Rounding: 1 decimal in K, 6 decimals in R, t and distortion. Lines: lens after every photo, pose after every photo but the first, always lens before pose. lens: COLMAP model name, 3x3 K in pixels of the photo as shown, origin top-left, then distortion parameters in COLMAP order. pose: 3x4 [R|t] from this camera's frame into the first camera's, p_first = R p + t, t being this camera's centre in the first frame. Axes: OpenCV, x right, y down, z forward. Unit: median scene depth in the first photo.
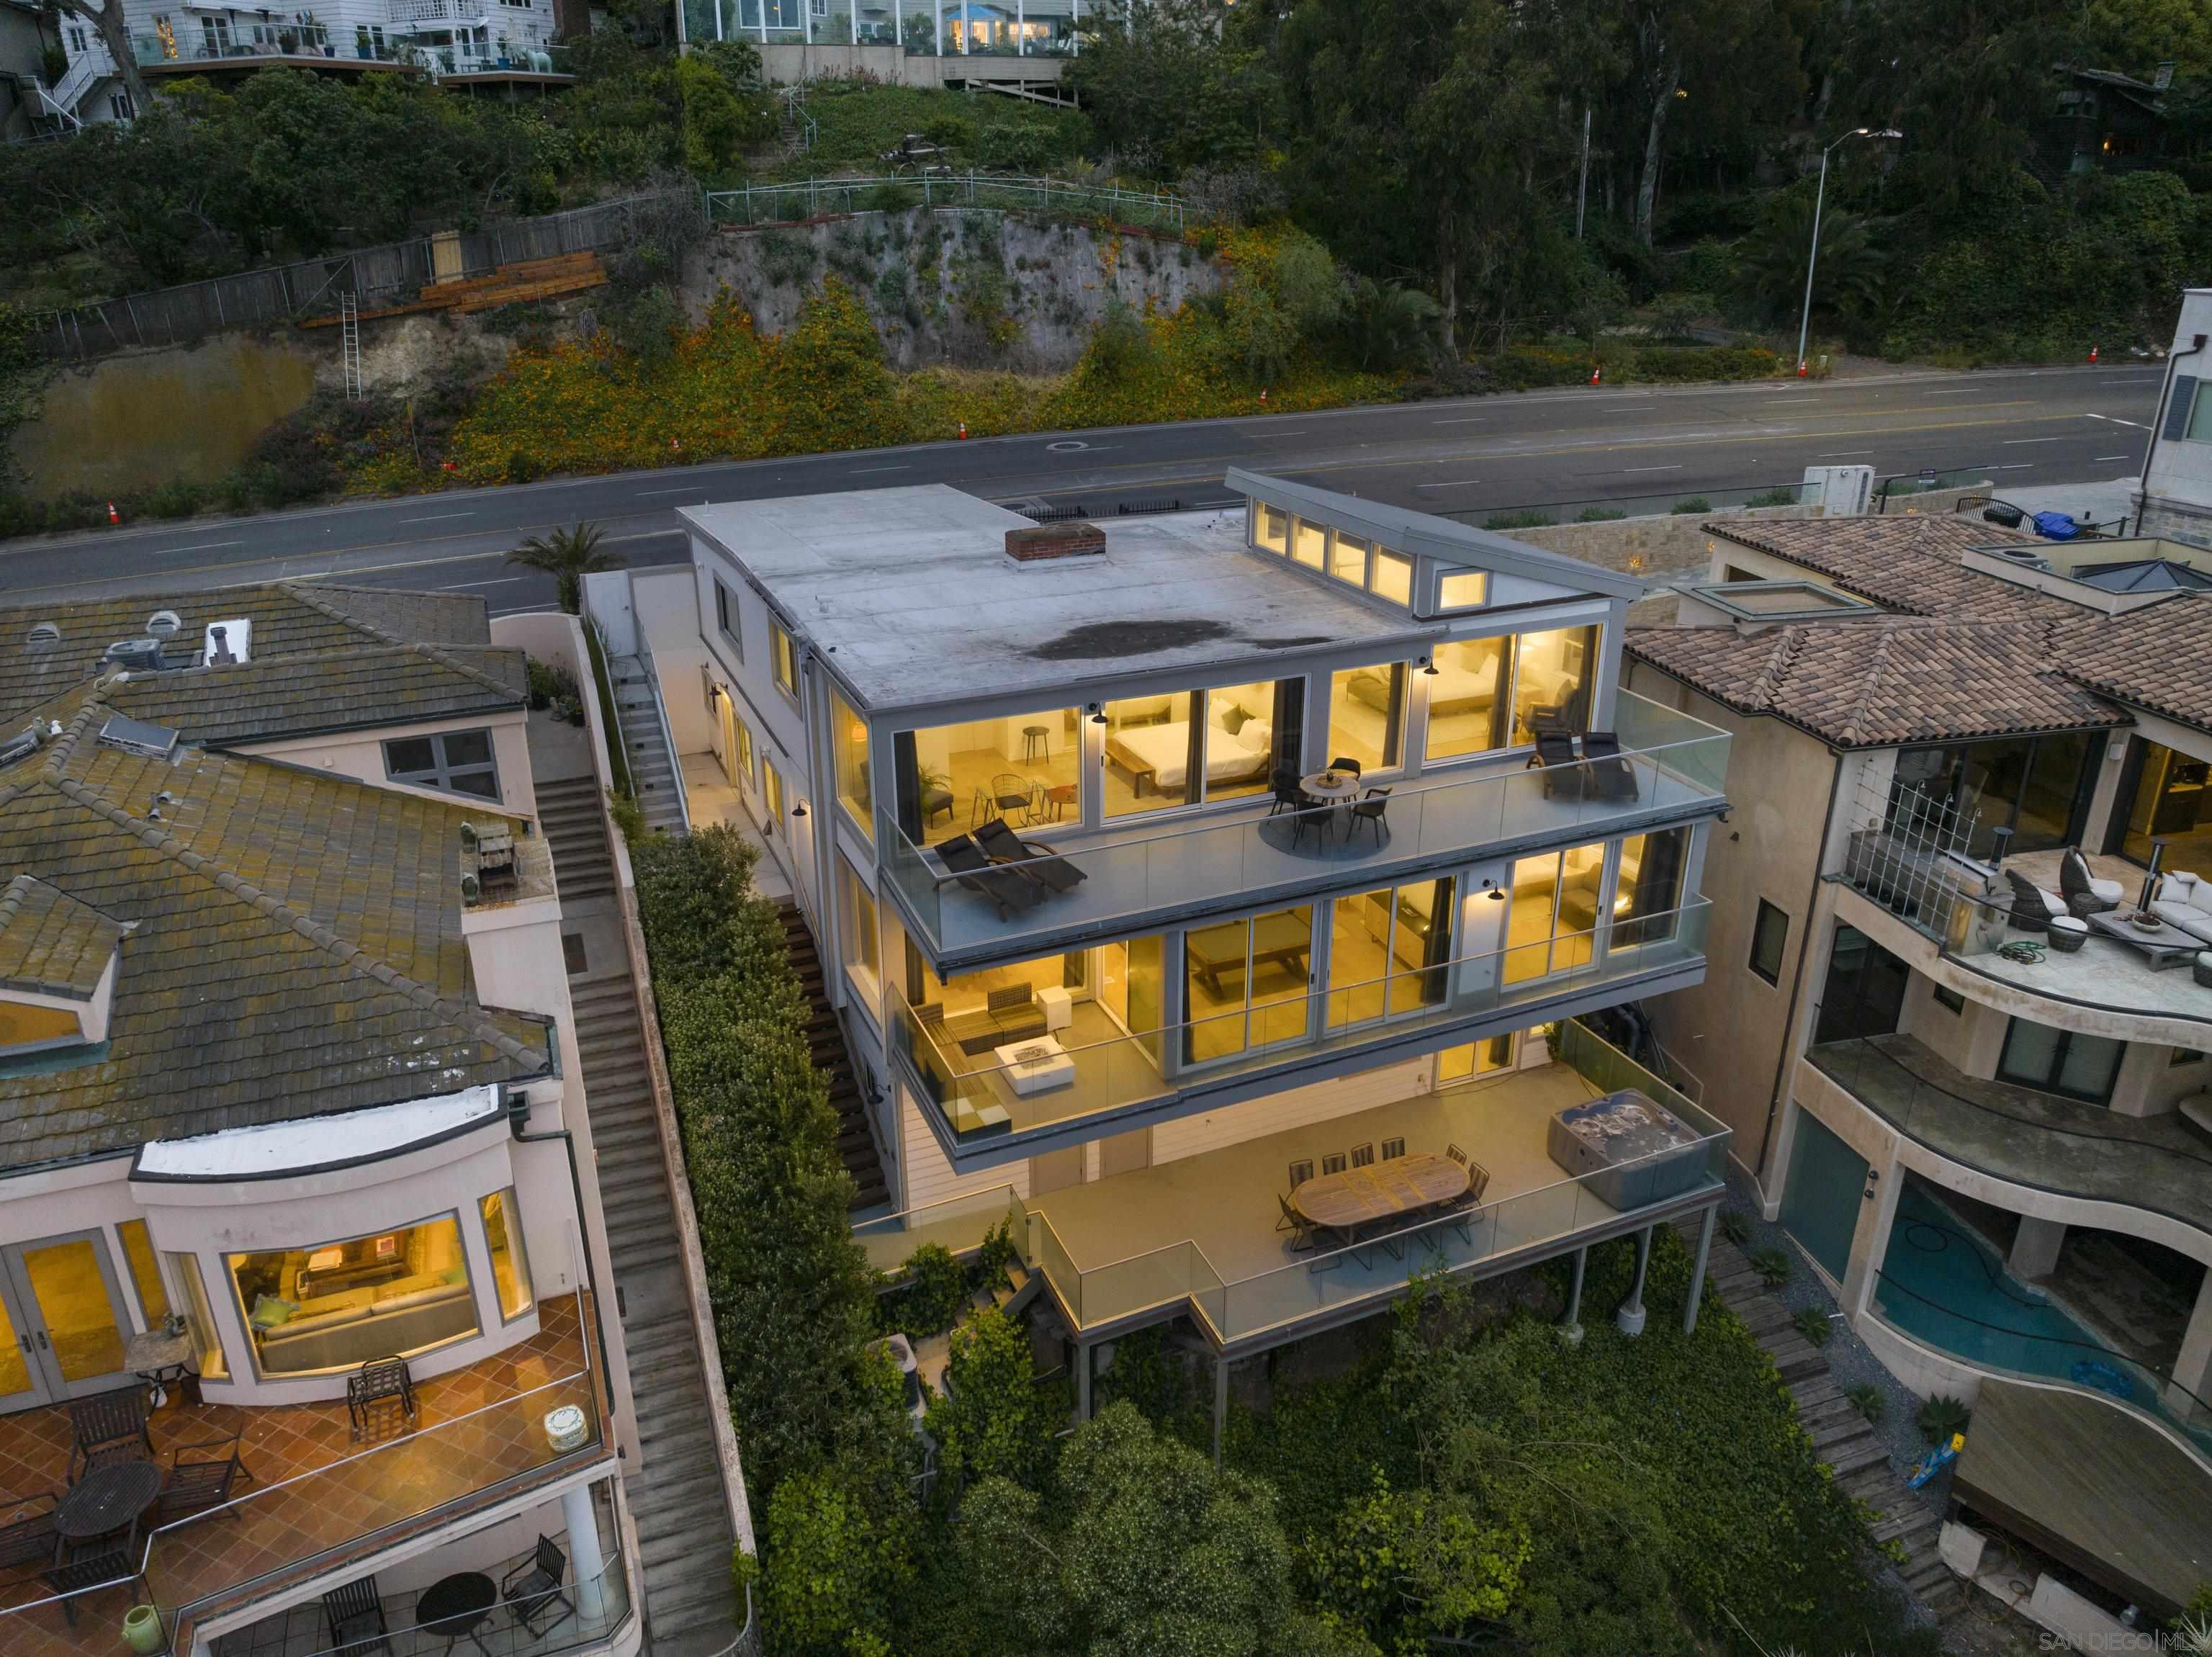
lens RADIAL K [[1556.3, 0, 1113.0], [0, 1556.3, 817.9], [0, 0, 1]] dist [-0.037189, 0.004454]
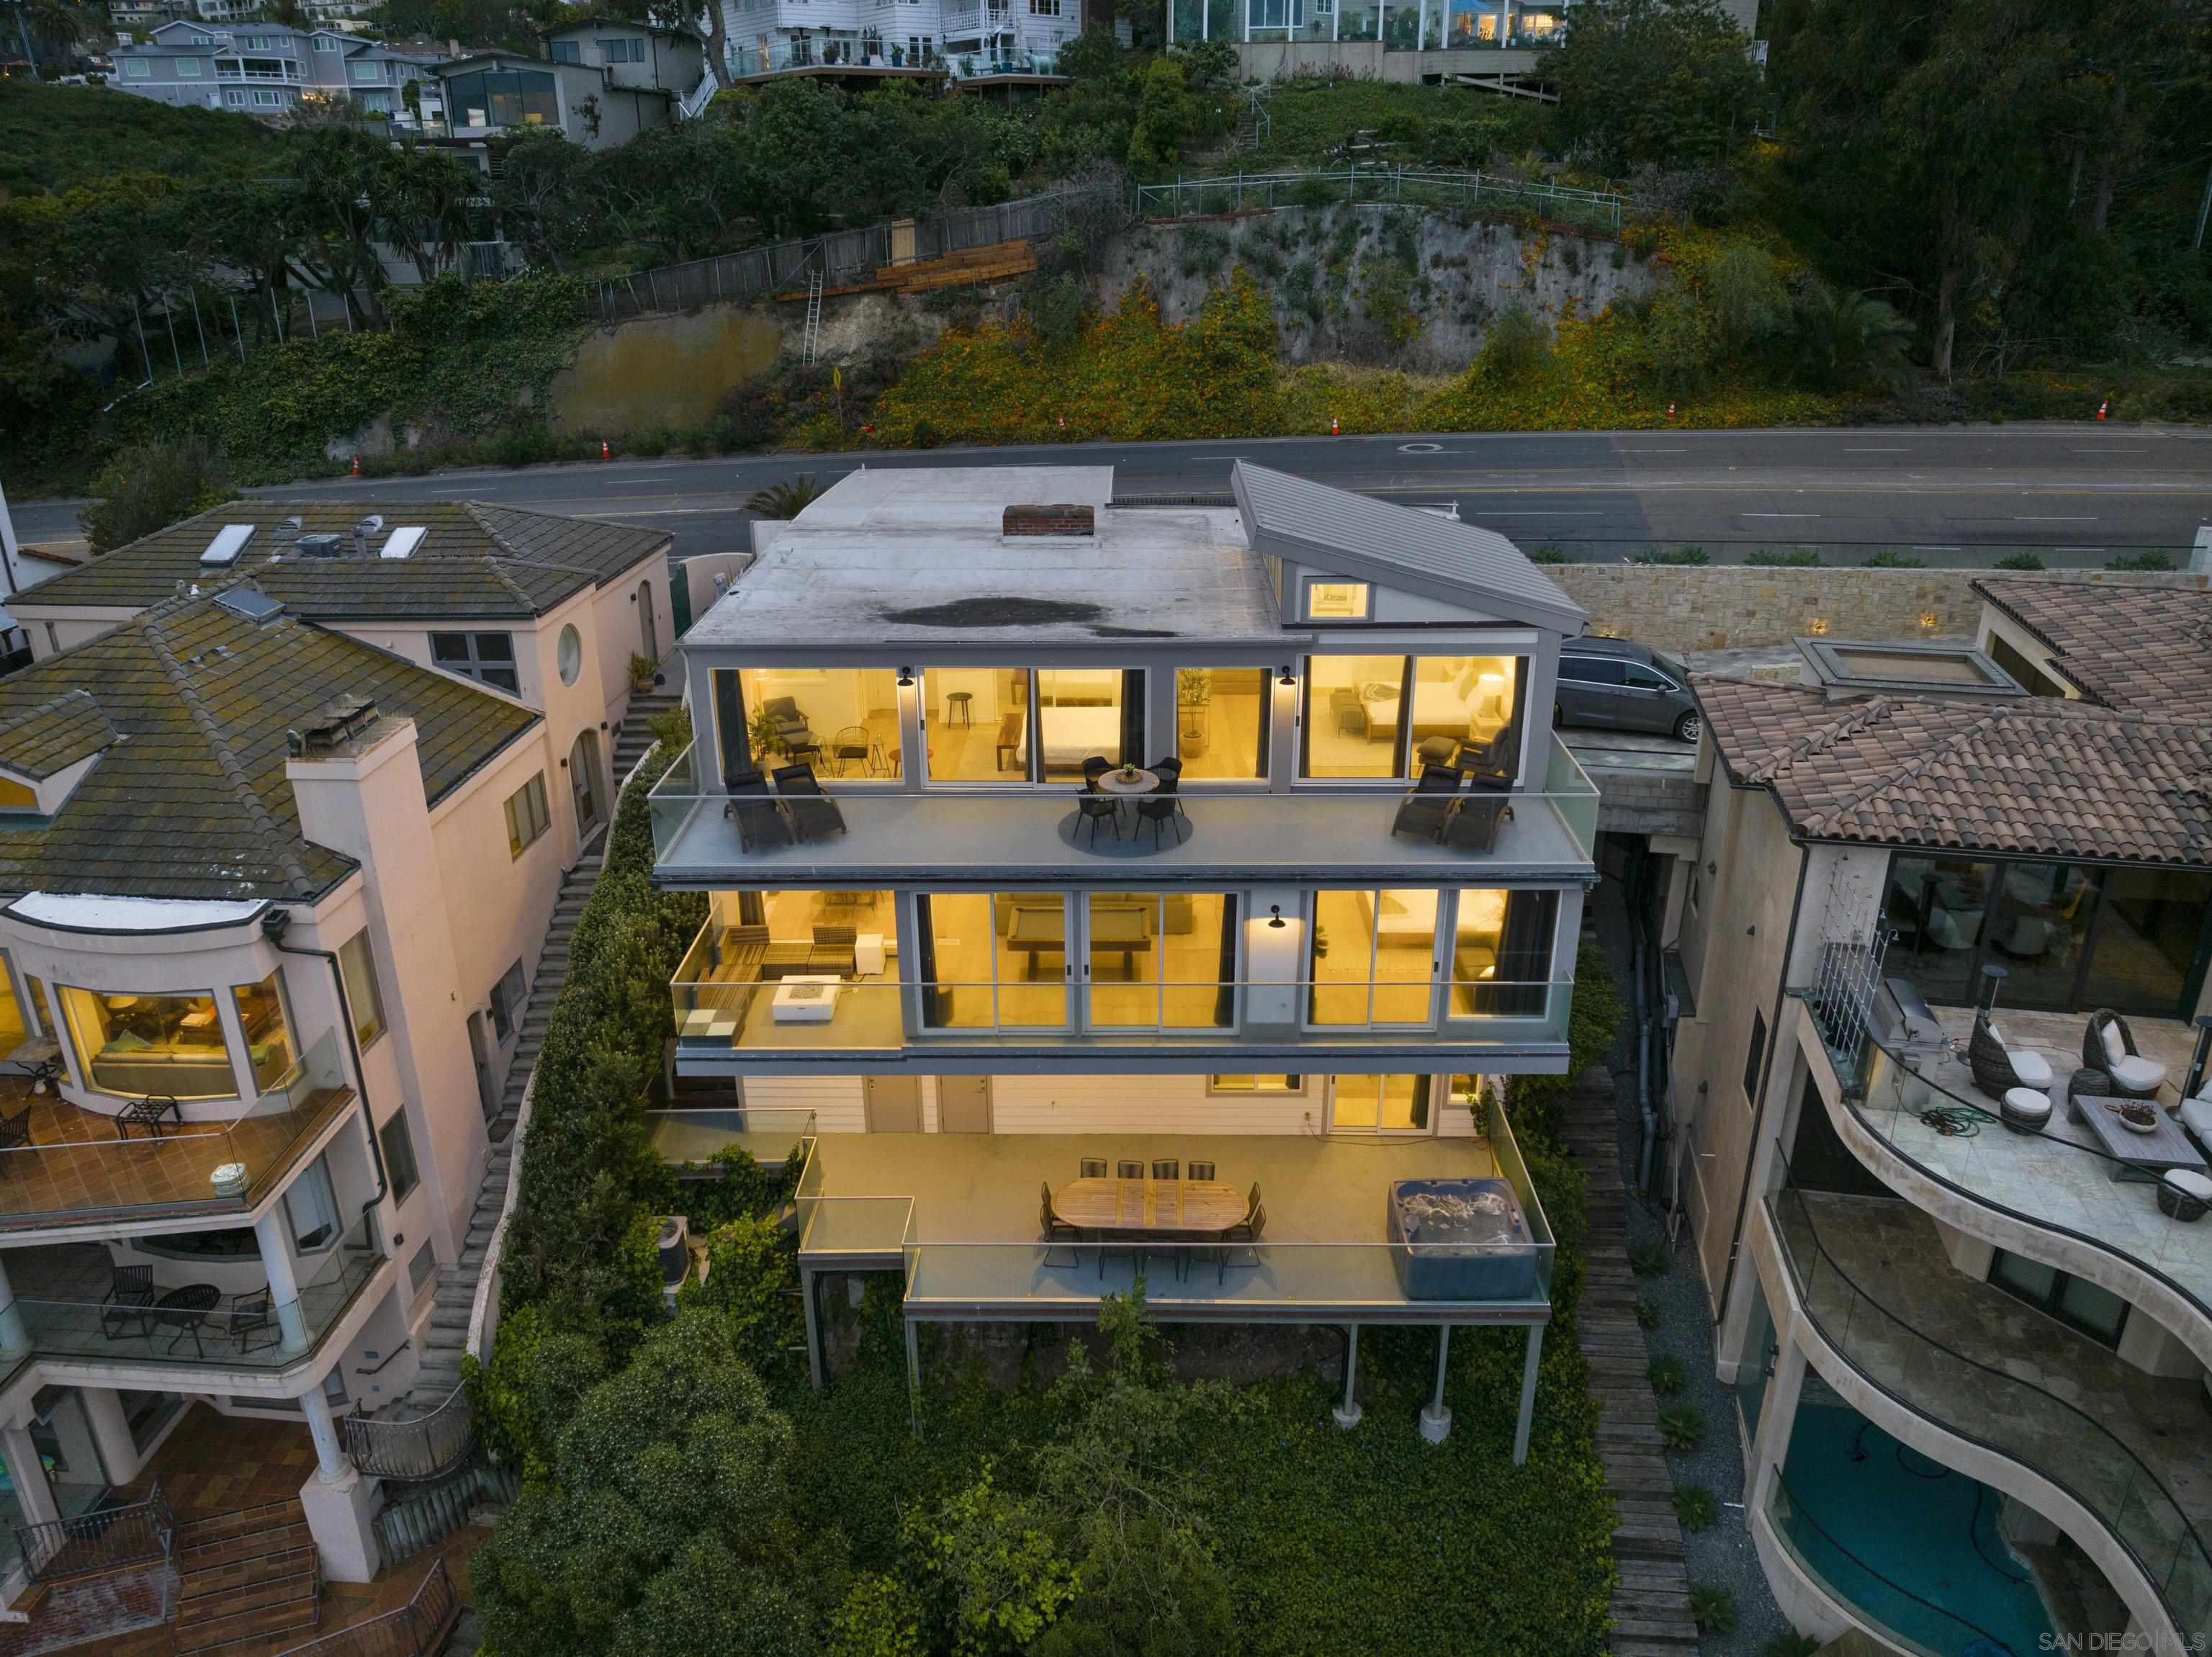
lens RADIAL K [[1556.3, 0, 1113.0], [0, 1556.3, 817.9], [0, 0, 1]] dist [-0.037189, 0.004454]
pose [[0.909067, 0.154645, -0.386888, 0.201383], [-0.154945, 0.987448, 0.030625, -0.010328], [0.386768, 0.032107, 0.921618, 0.037206]]
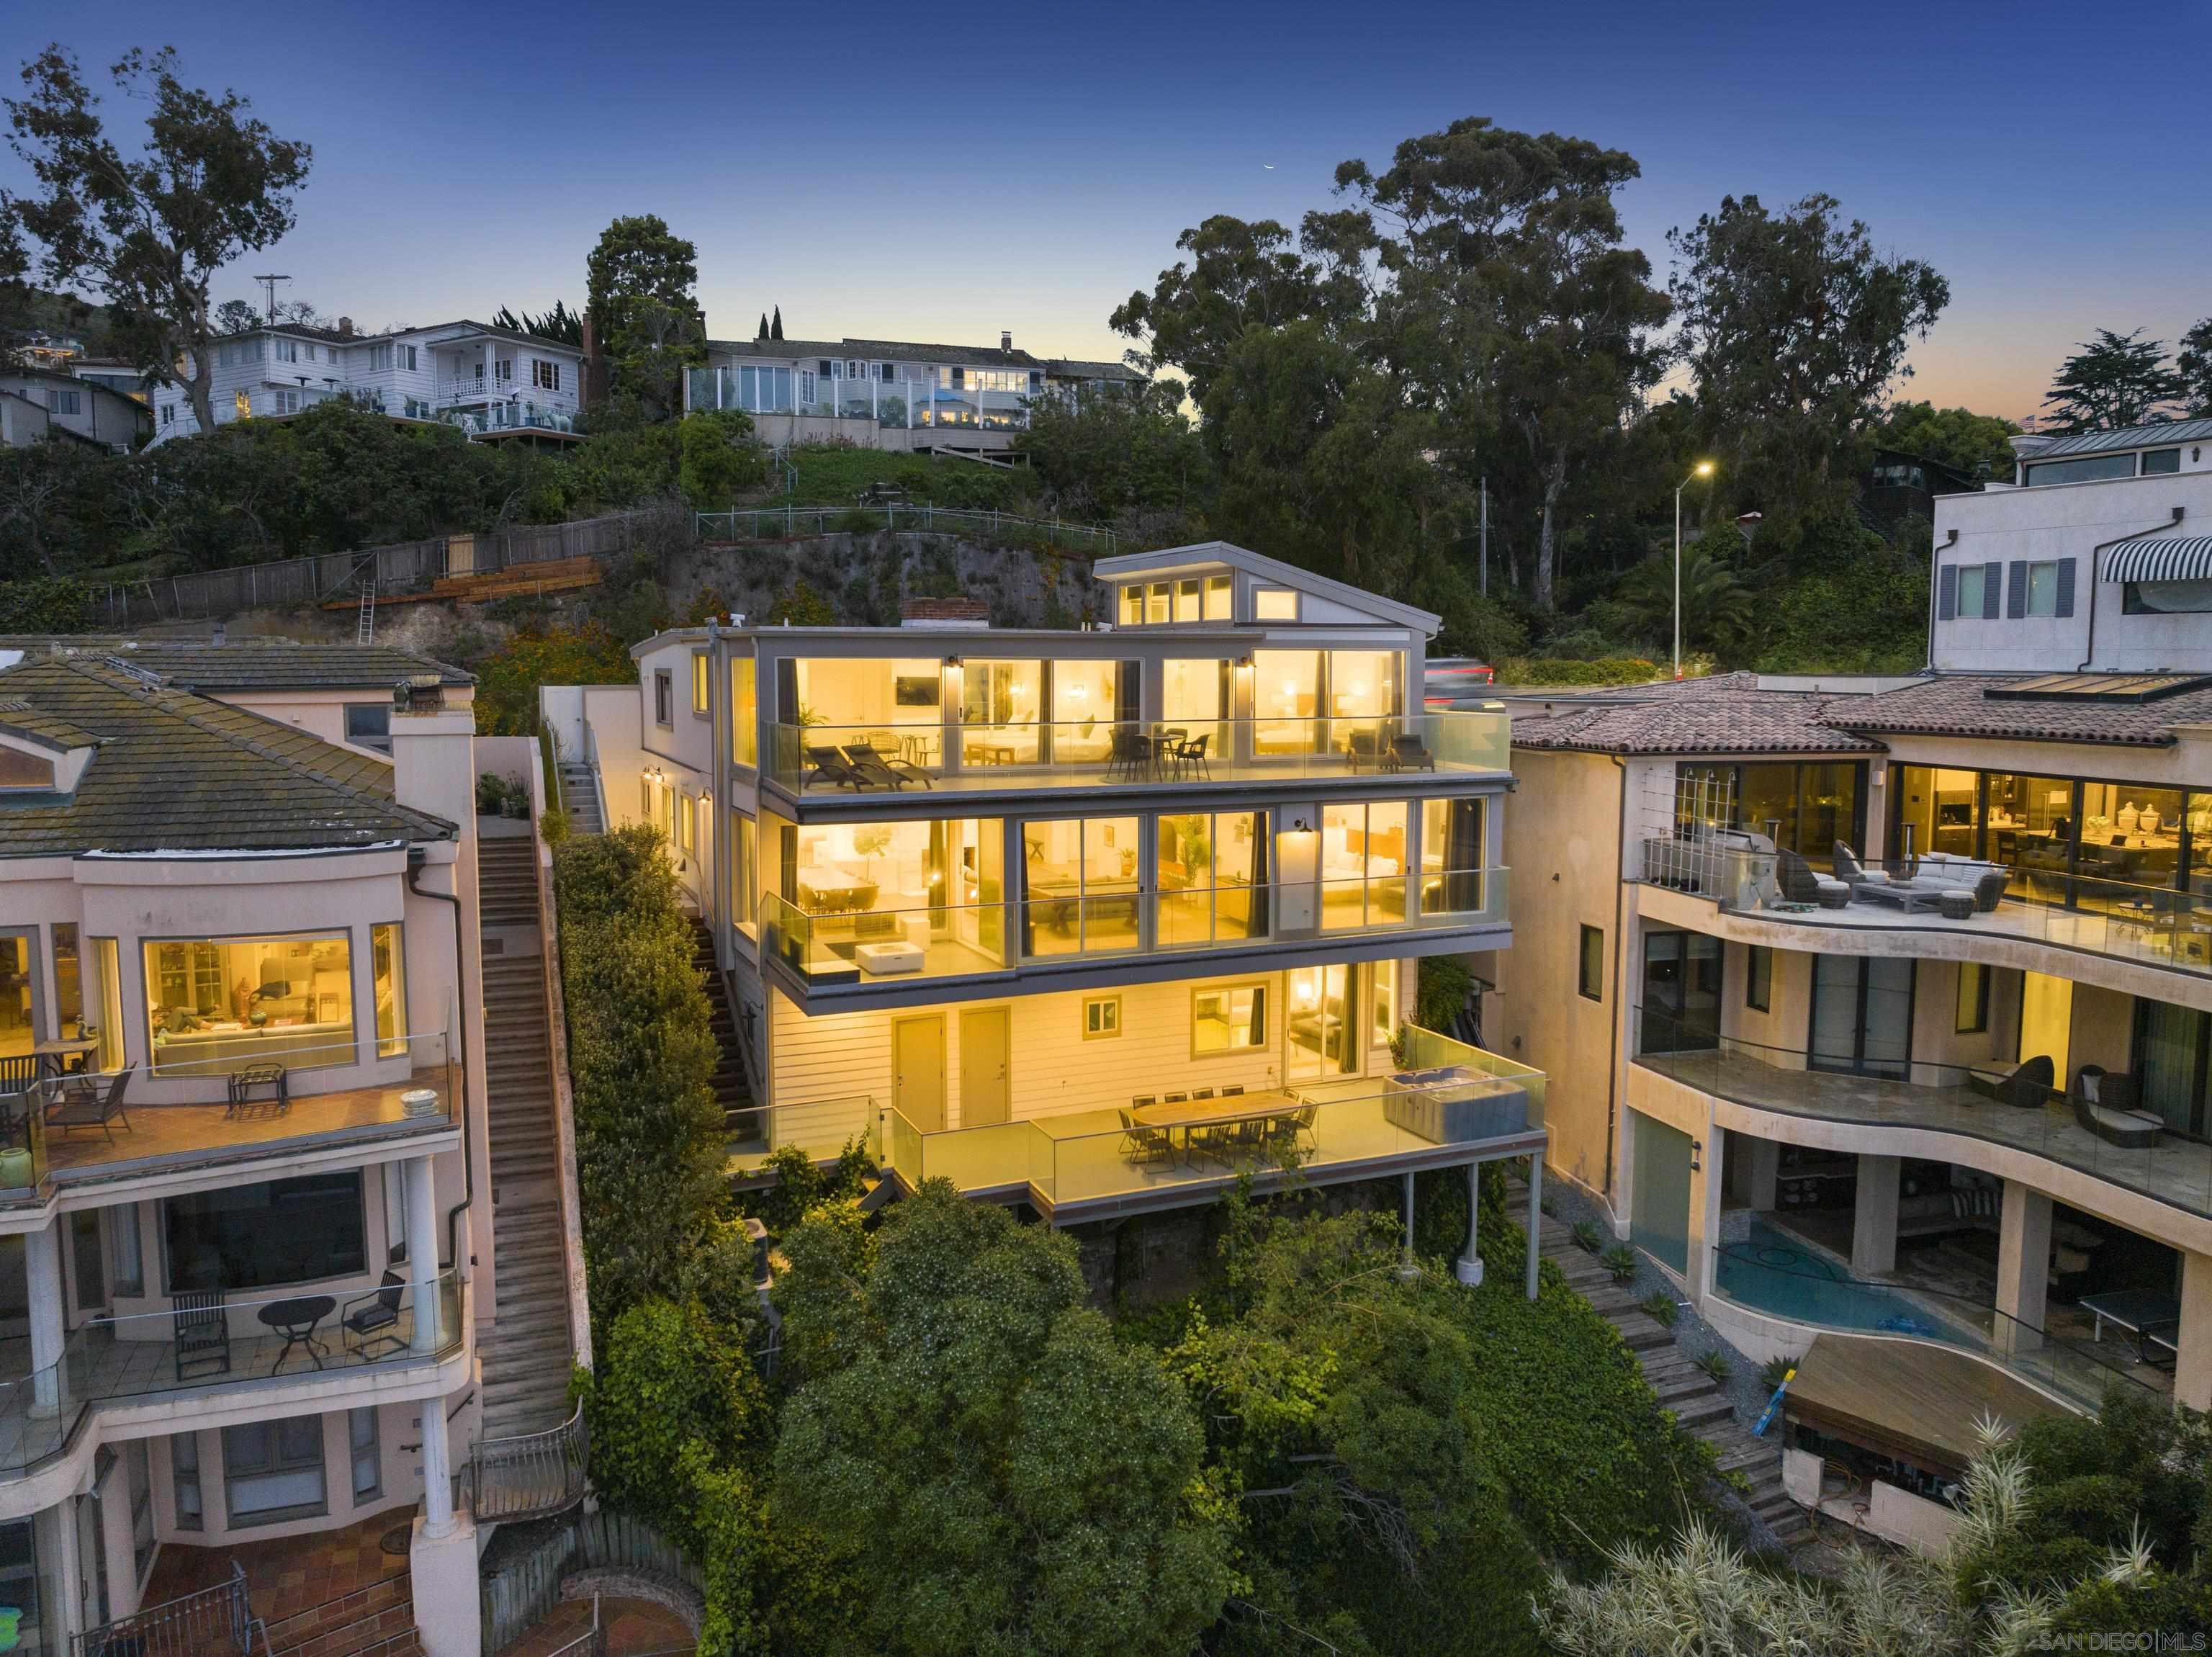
lens RADIAL K [[1556.3, 0, 1113.0], [0, 1556.3, 817.9], [0, 0, 1]] dist [-0.037189, 0.004454]
pose [[0.999974, 0.001132, 0.007111, 0.038491], [0.000965, 0.957614, -0.288054, 0.145613], [-0.007136, 0.288053, 0.957588, -0.036454]]
